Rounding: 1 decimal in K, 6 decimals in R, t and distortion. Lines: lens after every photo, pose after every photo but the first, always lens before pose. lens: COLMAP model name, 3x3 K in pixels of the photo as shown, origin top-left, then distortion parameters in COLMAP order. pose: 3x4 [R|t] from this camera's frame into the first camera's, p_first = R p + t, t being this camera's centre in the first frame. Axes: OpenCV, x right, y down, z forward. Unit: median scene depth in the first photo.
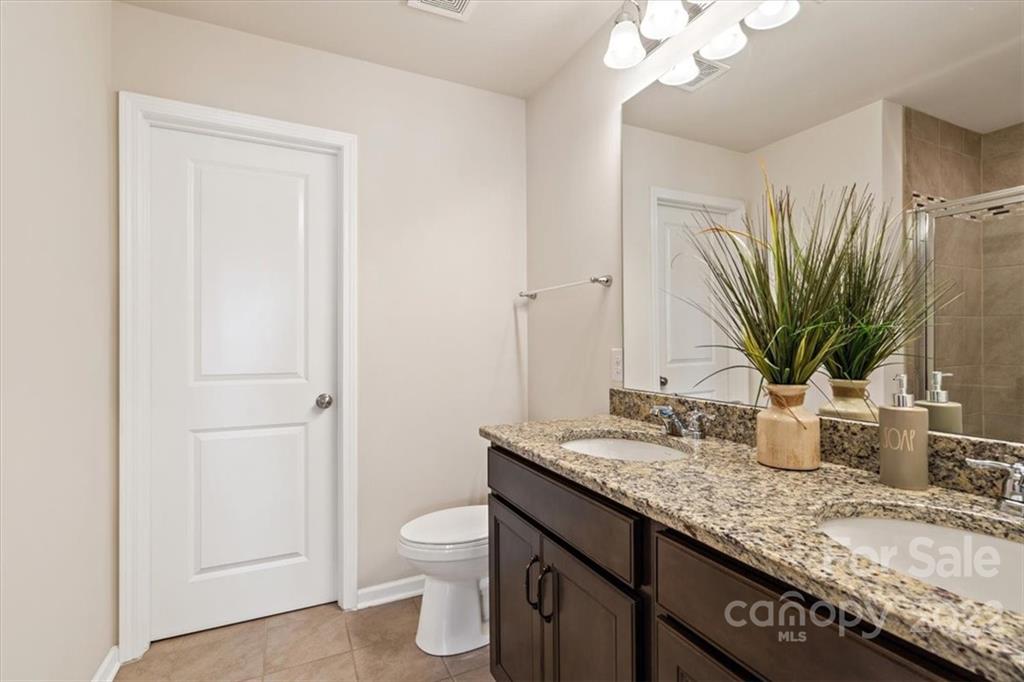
lens RADIAL K [[473.7, 0, 514.4], [0, 473.7, 343.3], [0, 0, 1]] dist [-0.004675, 0.000240]
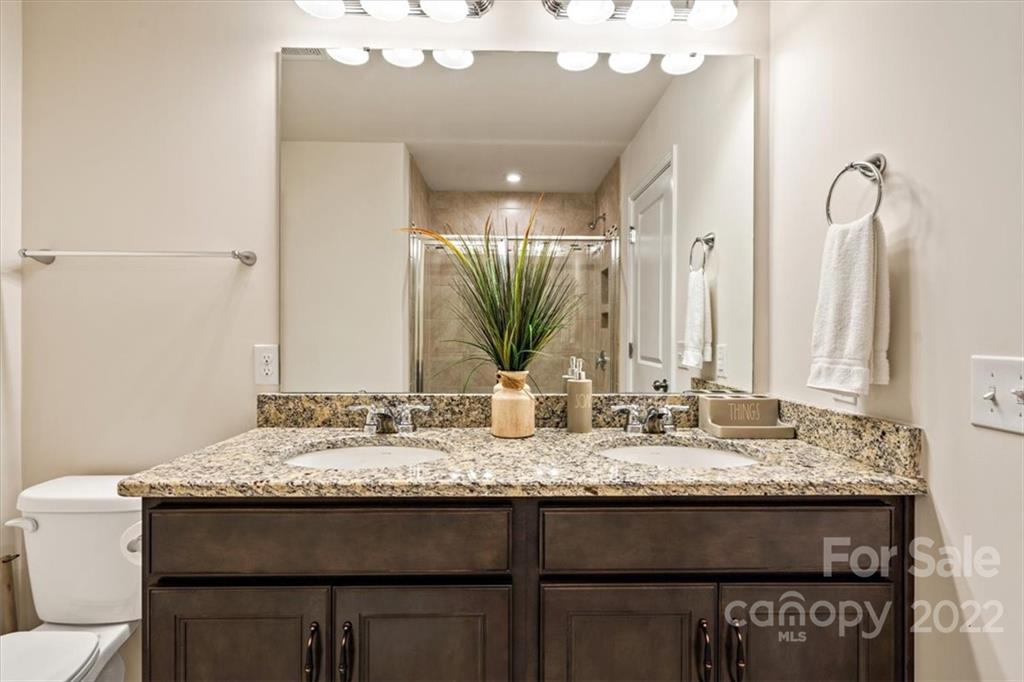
lens RADIAL K [[484.4, 0, 512.0], [0, 484.4, 341.0], [0, 0, 1]] dist [-0.015706, -0.000159]
pose [[0.416859, -0.004333, 0.908961, -0.485385], [-0.001642, 0.999983, 0.005520, -0.000142], [-0.908970, -0.003793, 0.416845, 0.376698]]
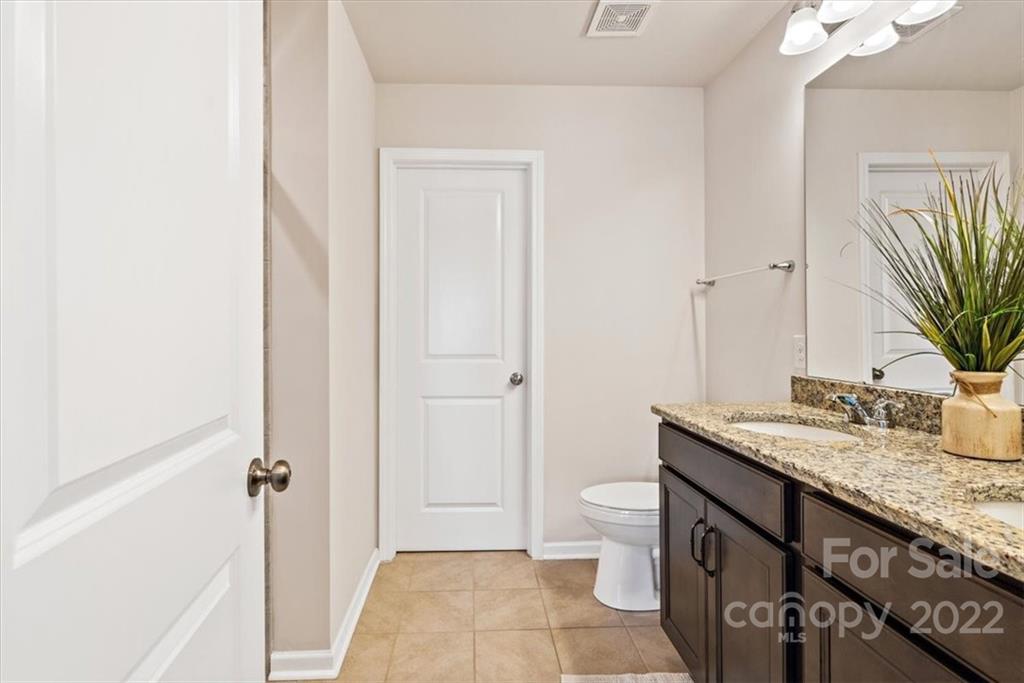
lens RADIAL K [[496.1, 0, 489.9], [0, 496.1, 331.4], [0, 0, 1]] dist [-0.000784, 0.000087]
pose [[0.916800, 0.001103, -0.399345, 0.052795], [-0.000956, 0.999999, 0.000566, 0.004212], [0.399345, -0.000137, 0.916801, -0.264369]]
